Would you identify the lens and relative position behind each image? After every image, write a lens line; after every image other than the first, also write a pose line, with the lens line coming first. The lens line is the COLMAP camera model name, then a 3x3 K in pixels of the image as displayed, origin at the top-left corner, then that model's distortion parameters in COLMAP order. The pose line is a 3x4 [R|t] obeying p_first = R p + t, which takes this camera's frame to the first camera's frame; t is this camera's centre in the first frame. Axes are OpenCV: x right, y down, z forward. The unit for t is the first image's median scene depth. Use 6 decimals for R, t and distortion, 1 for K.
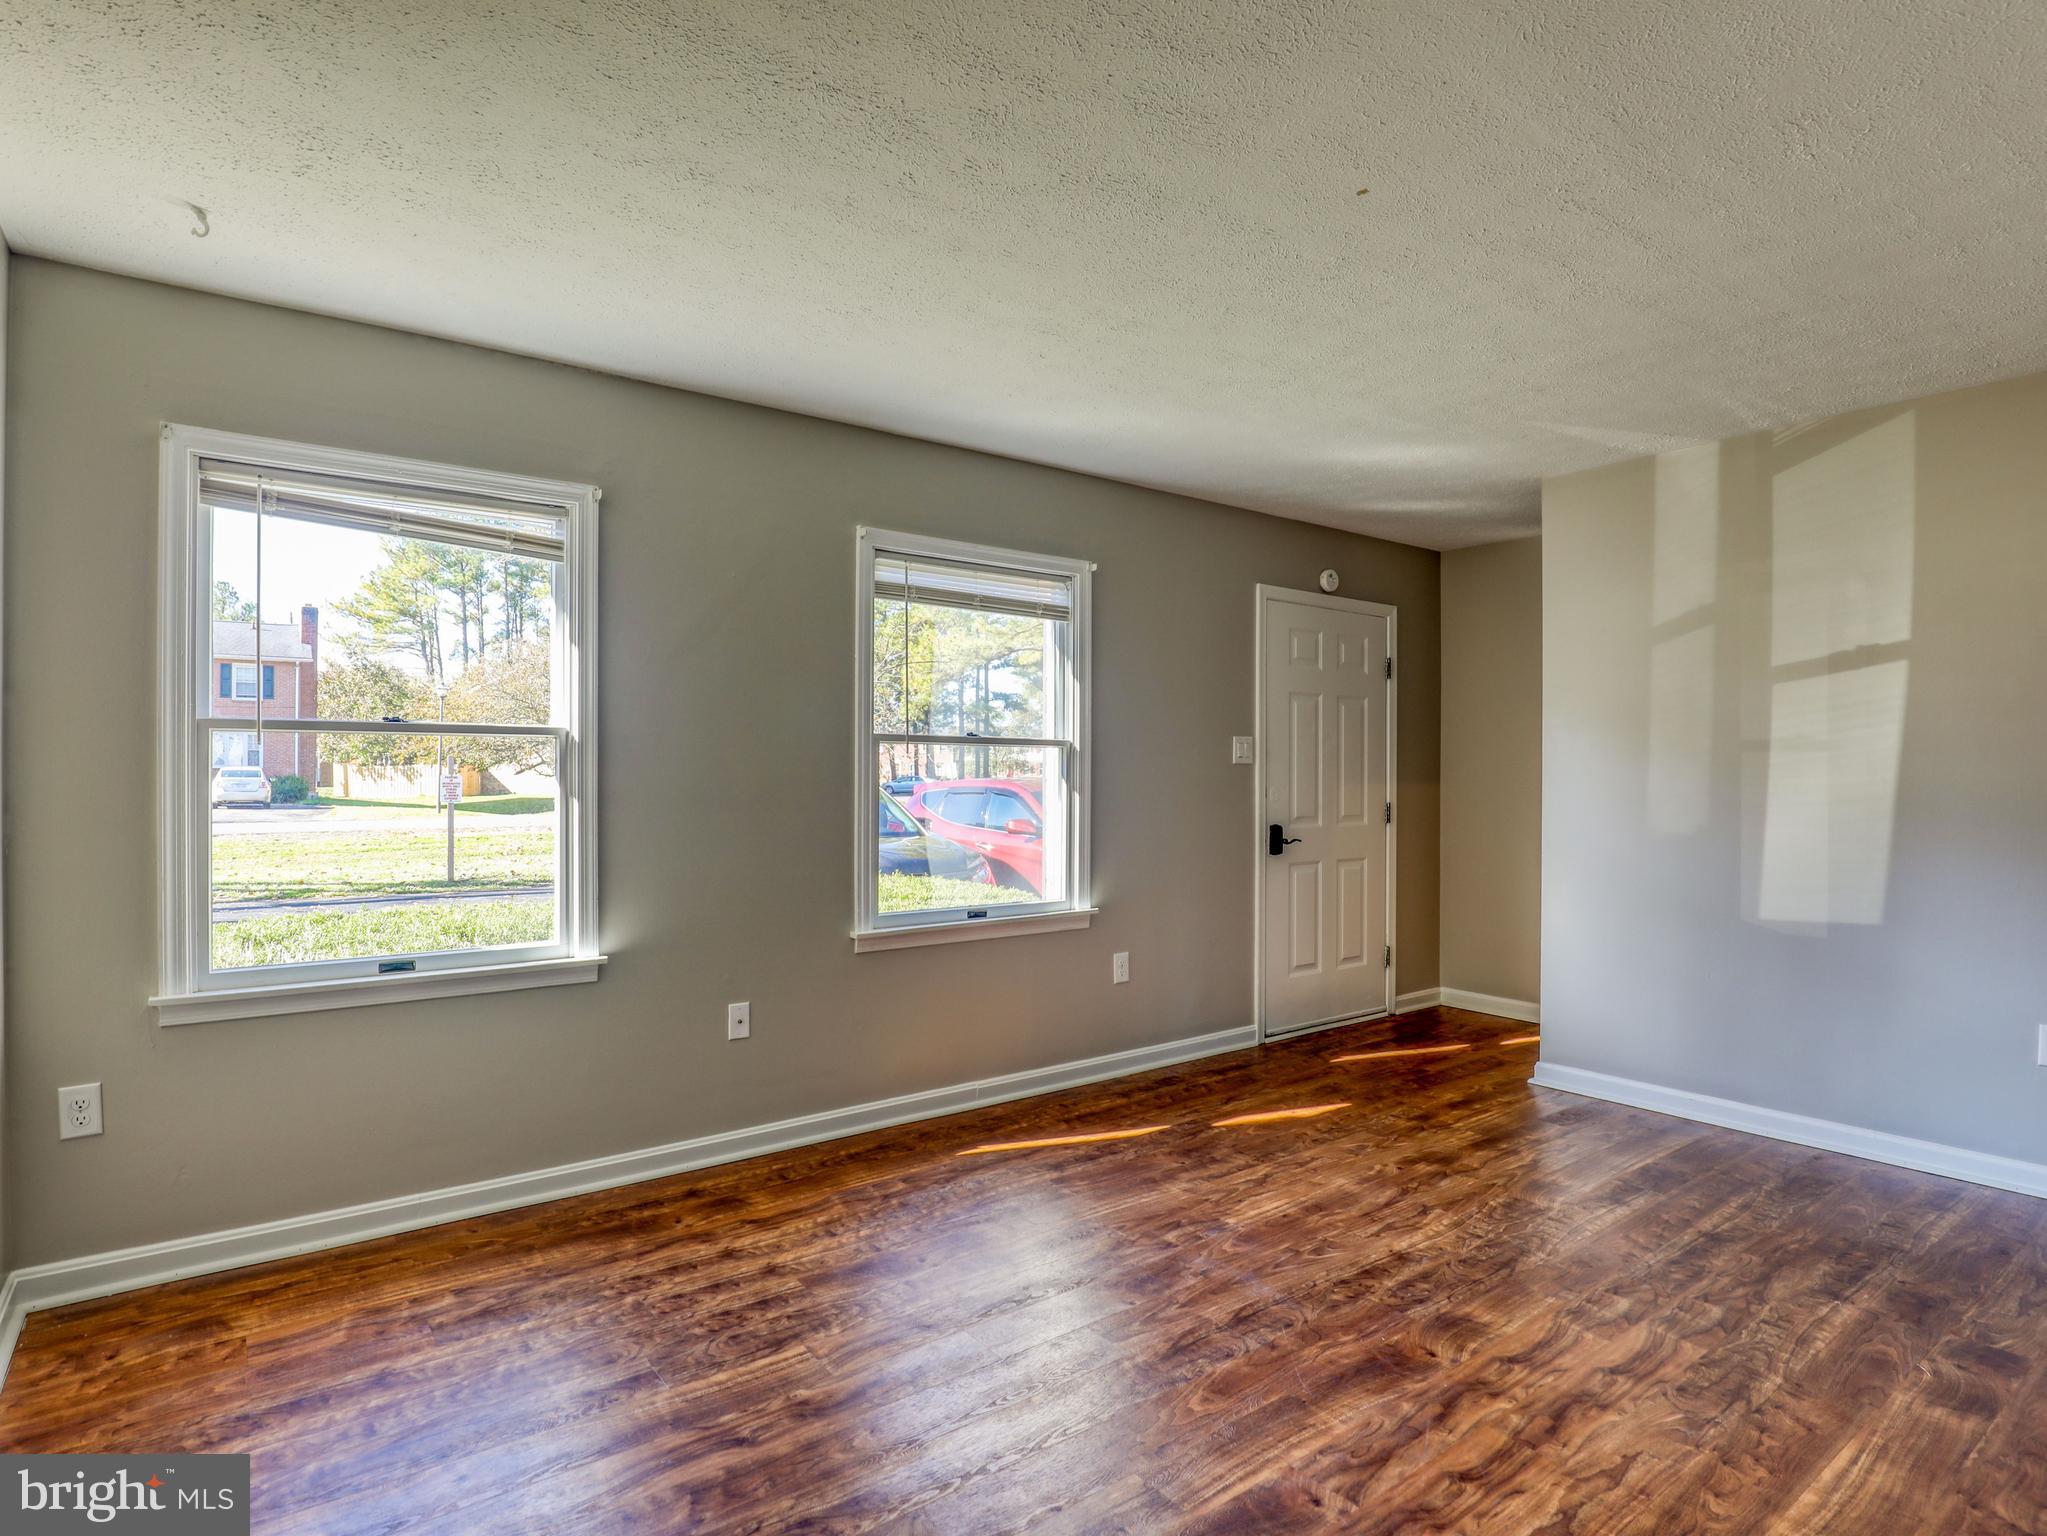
lens RADIAL K [[1056.2, 0, 1028.9], [0, 1056.2, 770.9], [0, 0, 1]] dist [-0.035733, 0.007456]
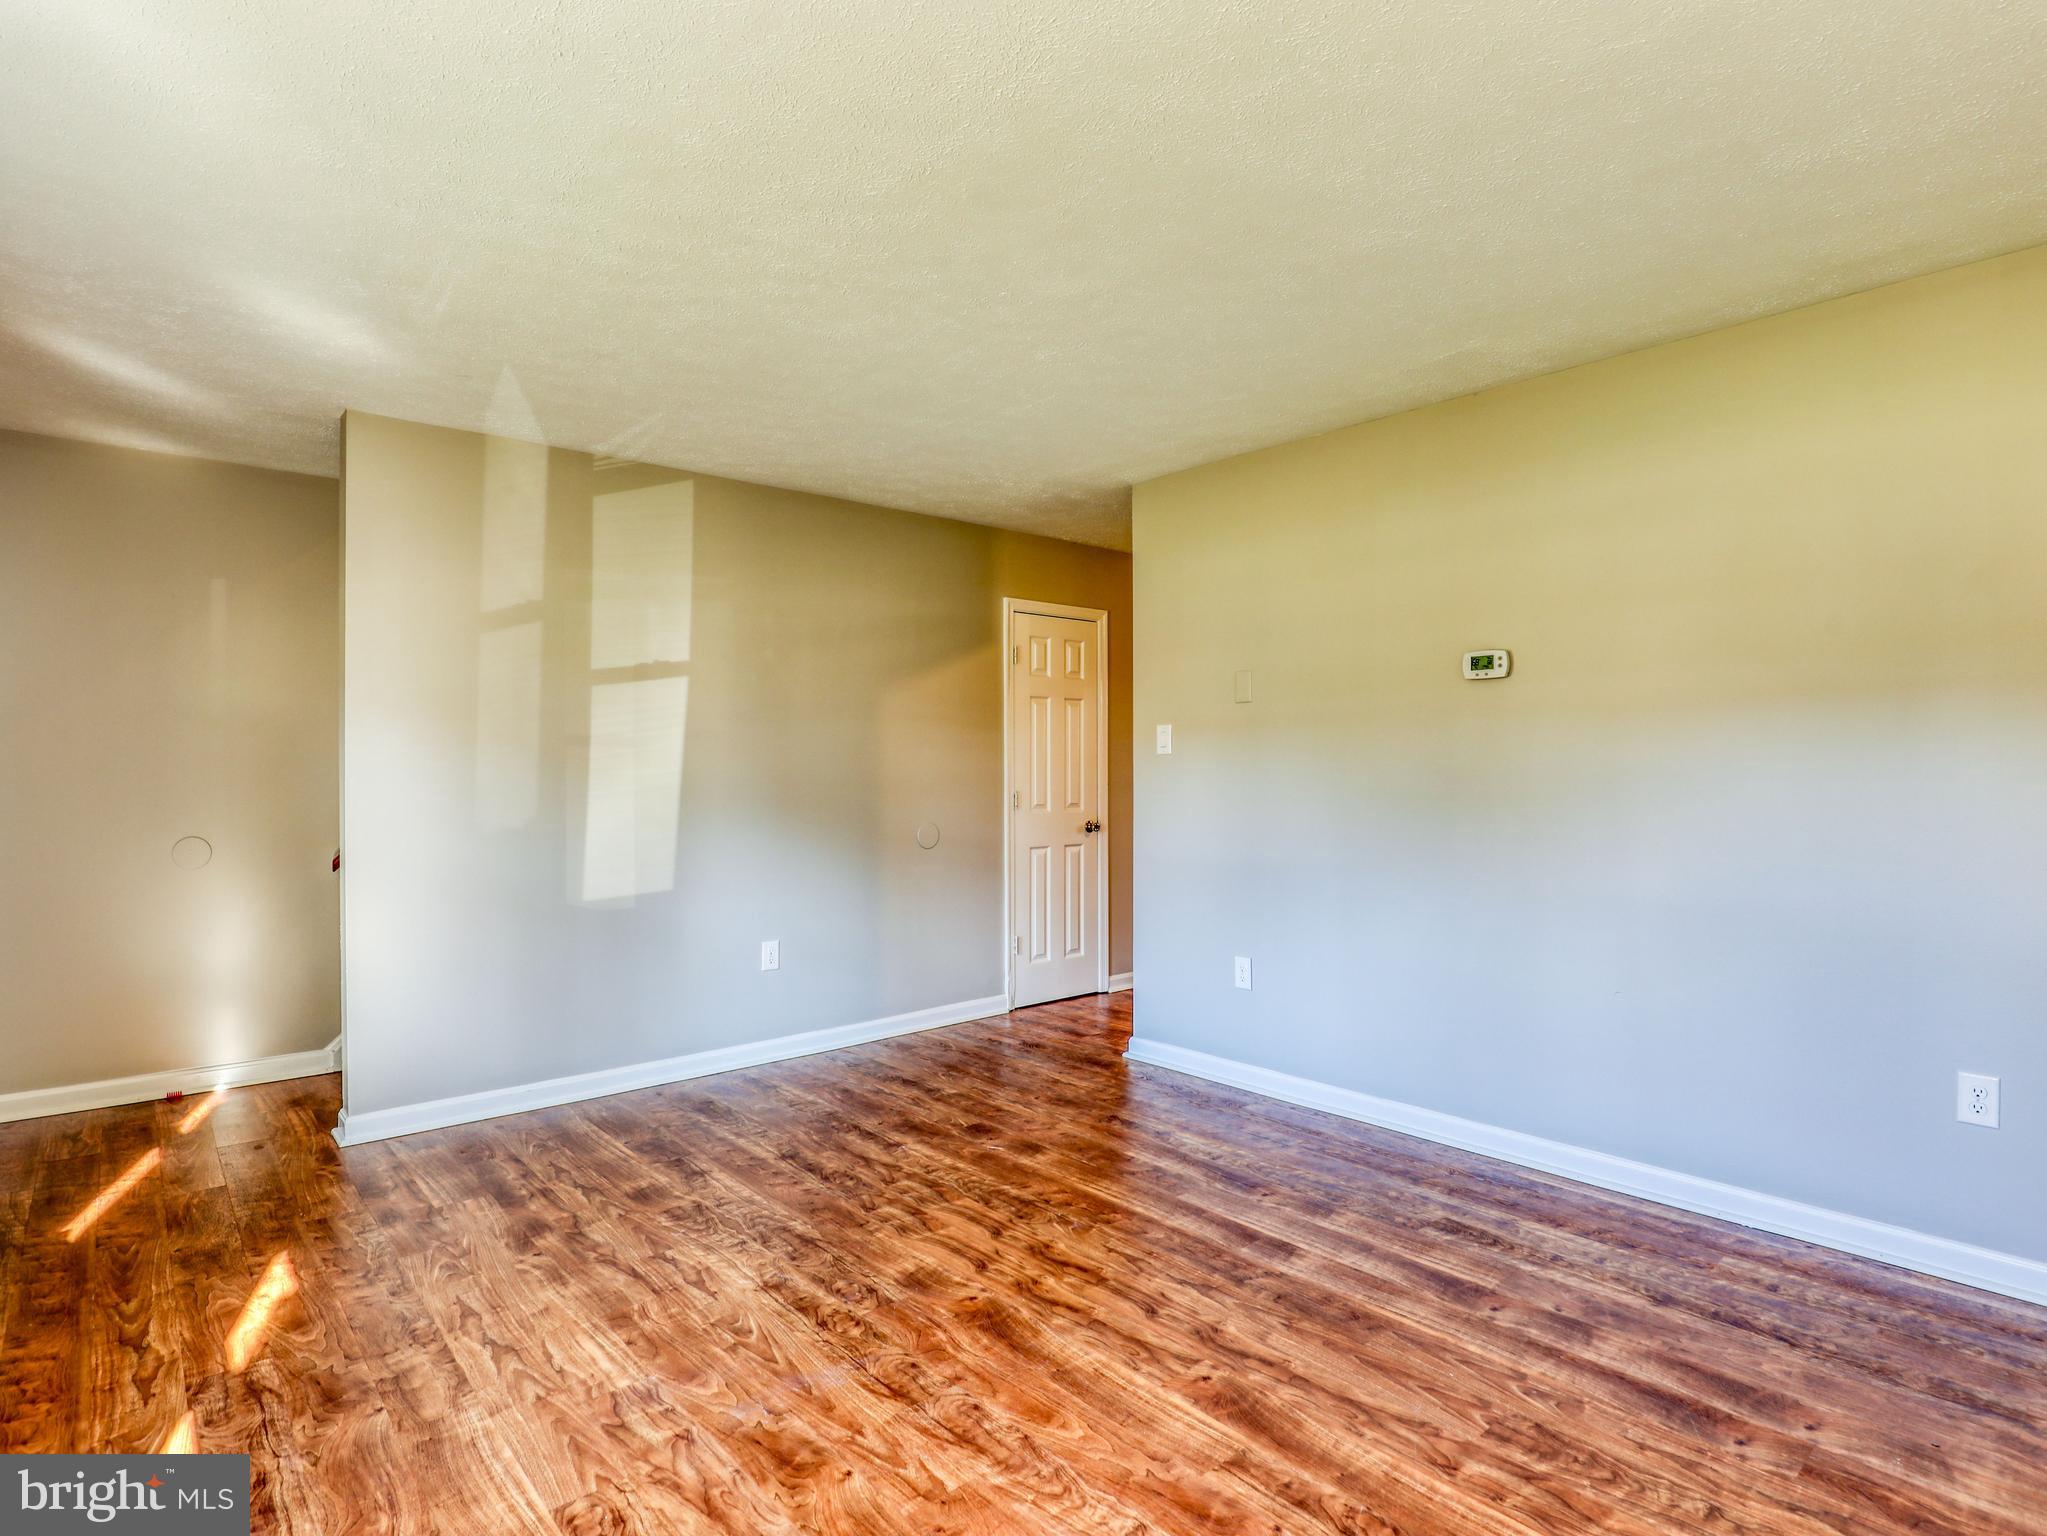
lens RADIAL K [[1086.2, 0, 1017.9], [0, 1086.2, 767.5], [0, 0, 1]] dist [-0.034484, 0.007701]
pose [[-0.061308, -0.000488, 0.998119, -0.649733], [-0.001540, 0.999999, 0.000395, 0.003581], [-0.998118, -0.001513, -0.061309, 0.895398]]
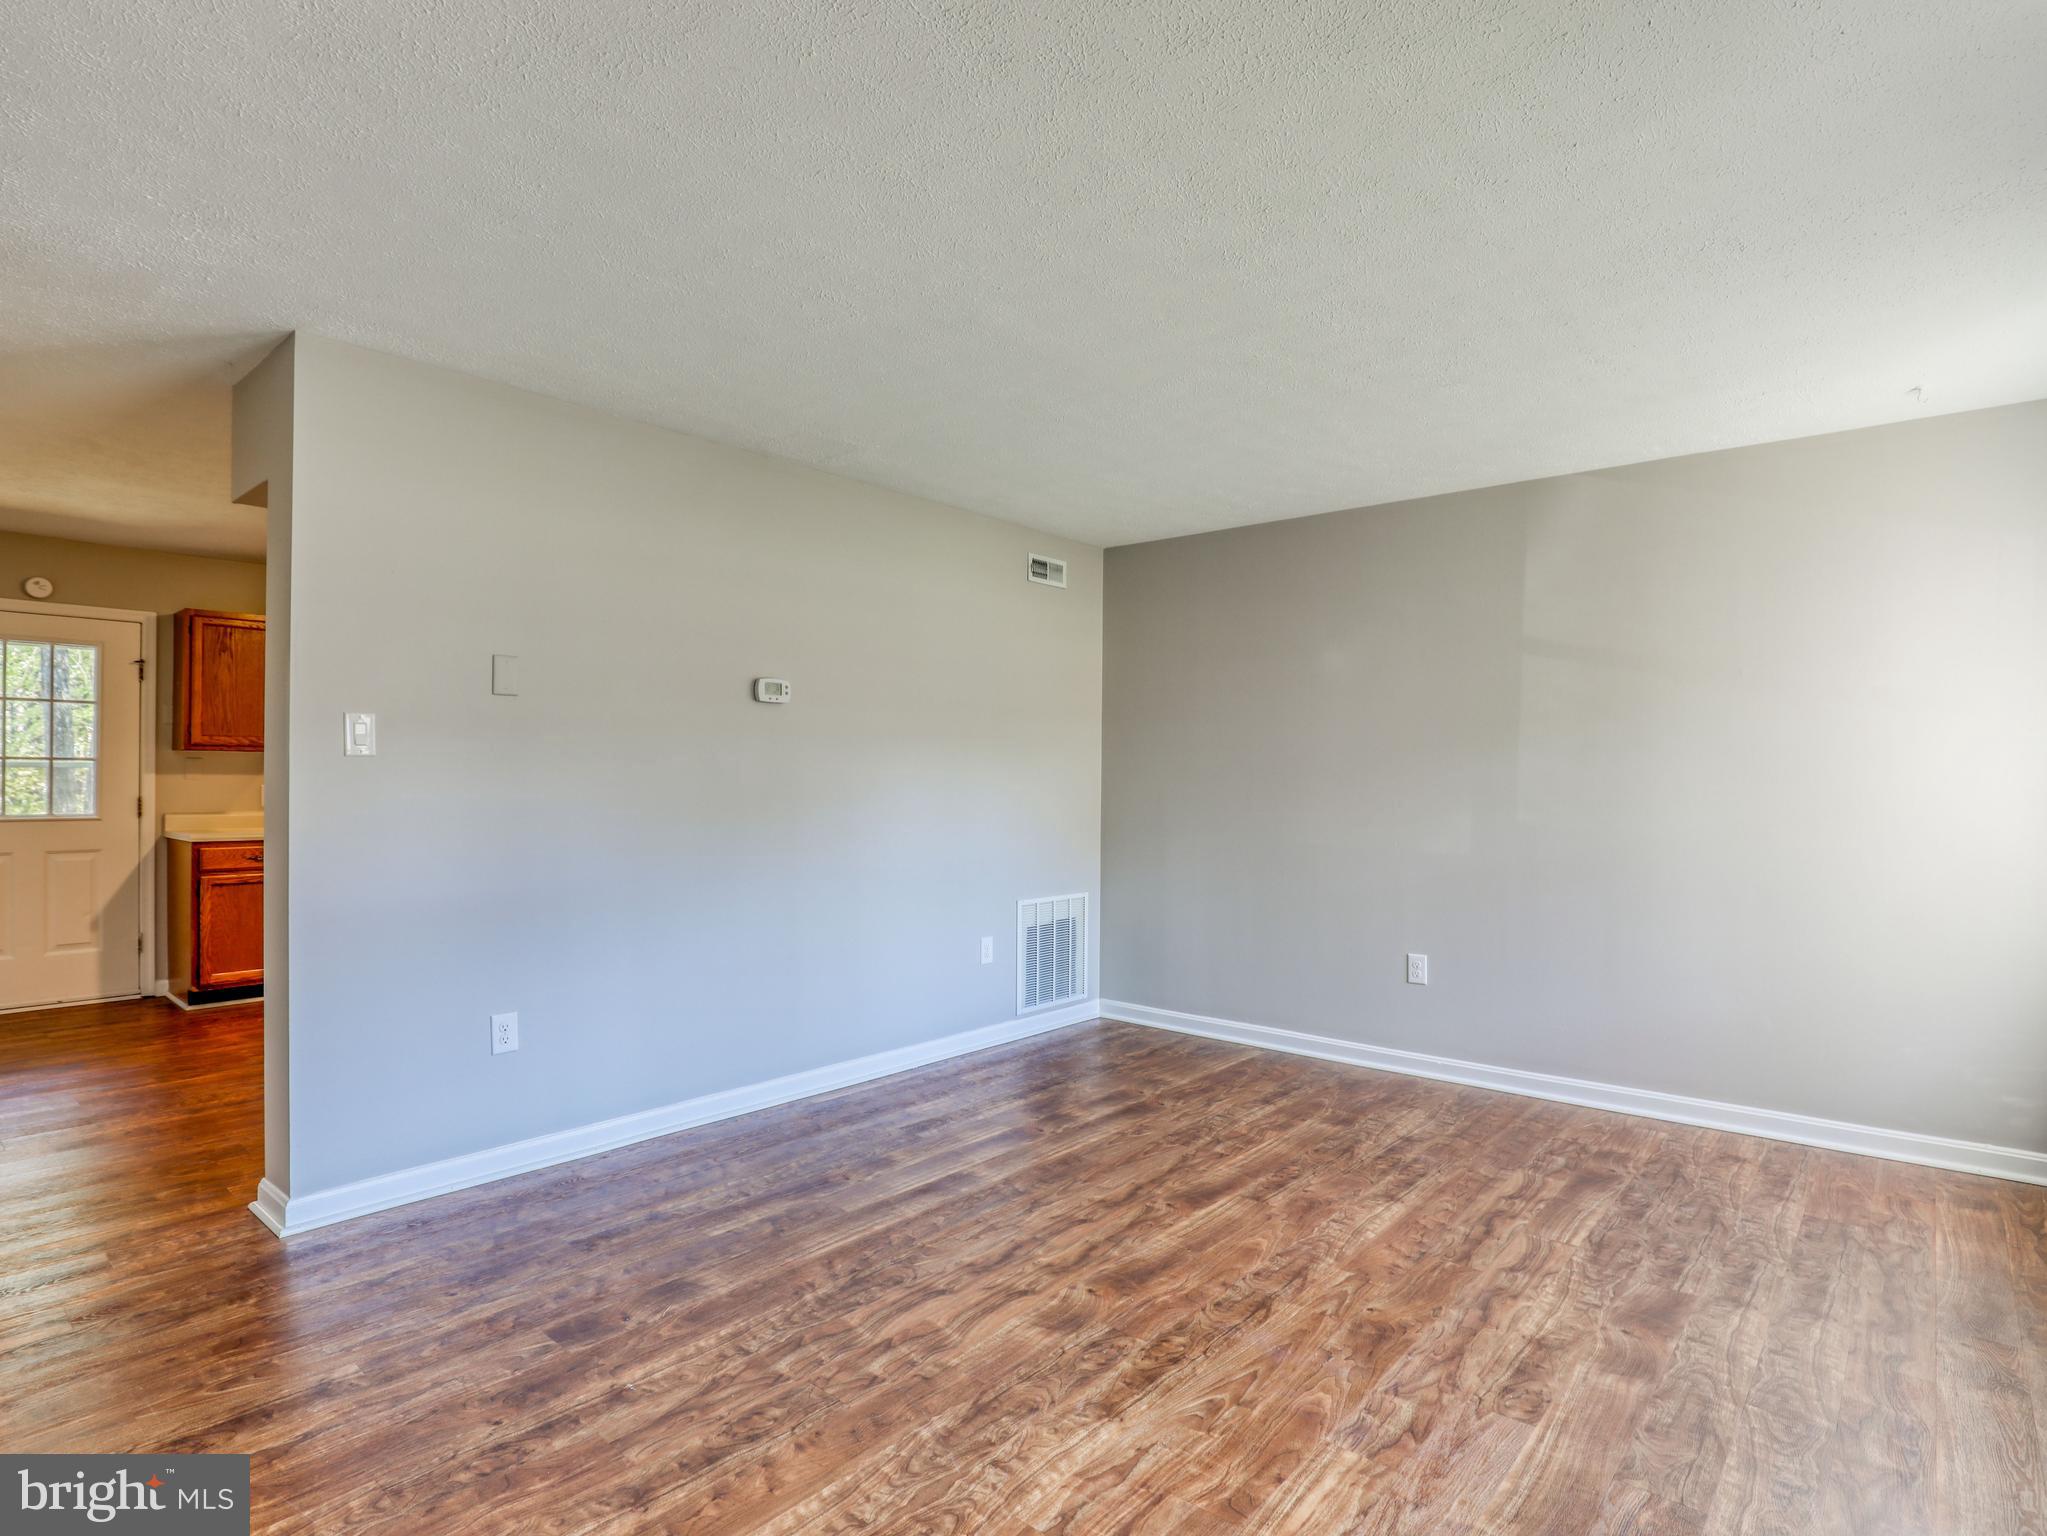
lens RADIAL K [[1086.2, 0, 1017.9], [0, 1086.2, 767.5], [0, 0, 1]] dist [-0.034484, 0.007701]
pose [[-0.976571, -0.008729, -0.215019, 0.634674], [-0.005790, 0.999881, -0.014292, 0.003636], [0.215118, -0.012712, -0.976505, 1.877366]]
